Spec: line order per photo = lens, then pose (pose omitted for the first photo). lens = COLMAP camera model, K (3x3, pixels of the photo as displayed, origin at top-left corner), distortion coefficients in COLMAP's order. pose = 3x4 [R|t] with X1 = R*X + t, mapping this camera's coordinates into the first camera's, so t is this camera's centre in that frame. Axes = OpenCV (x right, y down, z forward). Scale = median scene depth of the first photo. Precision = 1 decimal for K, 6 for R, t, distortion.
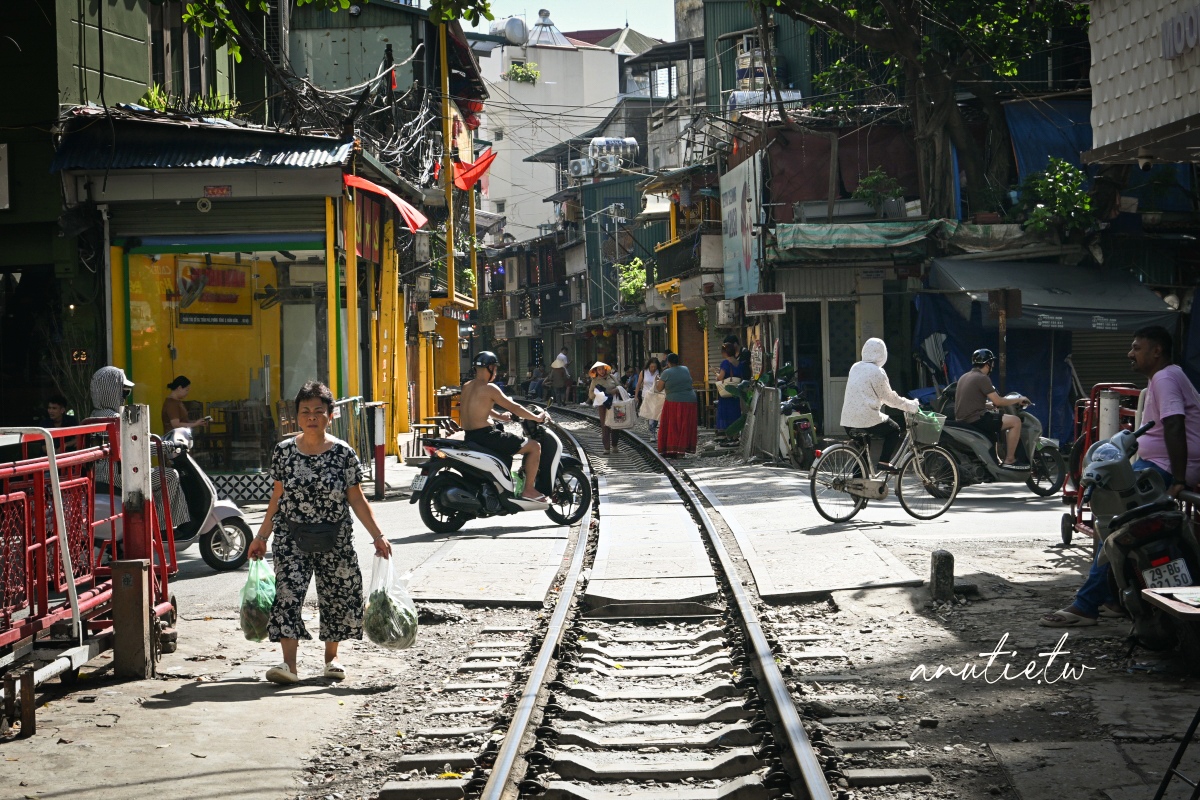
lens RADIAL K [[2207.9, 0, 600.0], [0, 2207.9, 400.0], [0, 0, 1]] dist [-0.005183, 0.020357]
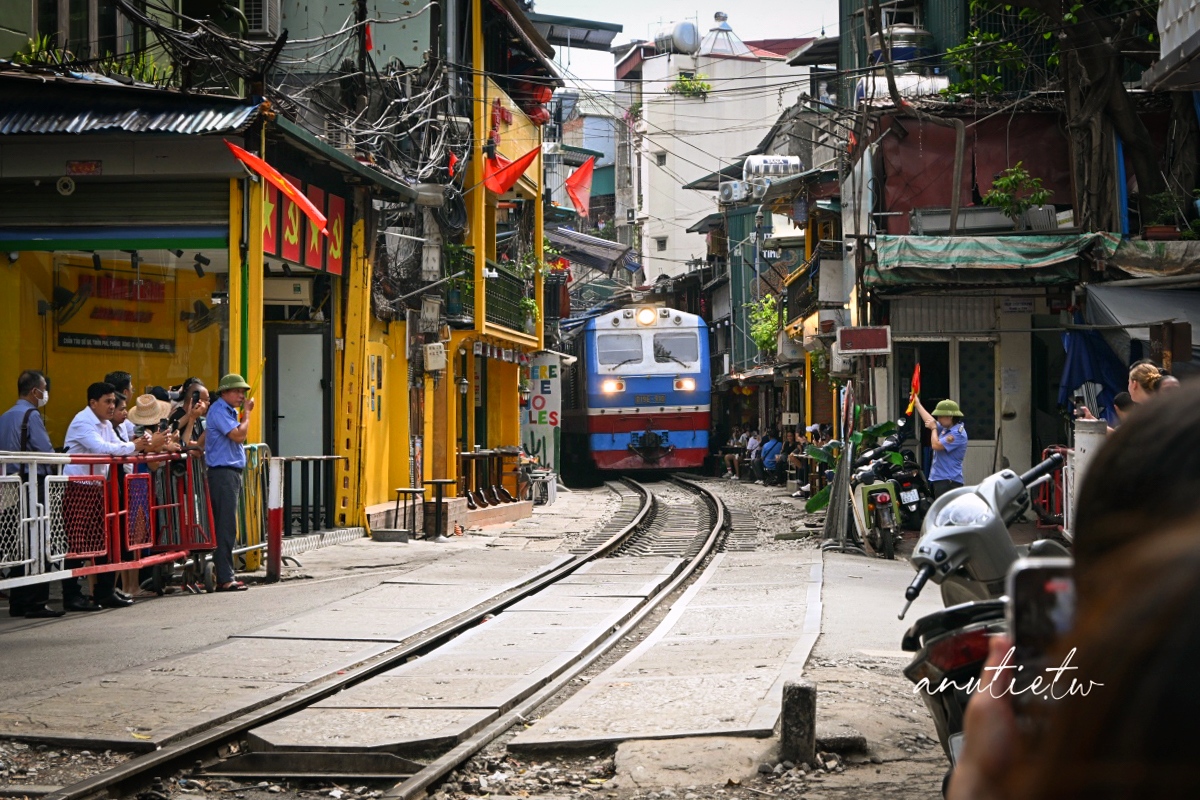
lens RADIAL K [[2568.7, 0, 600.0], [0, 2568.7, 400.0], [0, 0, 1]] dist [0.002758, 0.114557]
pose [[0.996417, 0.018666, -0.082495, 0.057860], [-0.021171, 0.999338, -0.029589, 0.005197], [0.081888, 0.031230, 0.996152, 0.108946]]
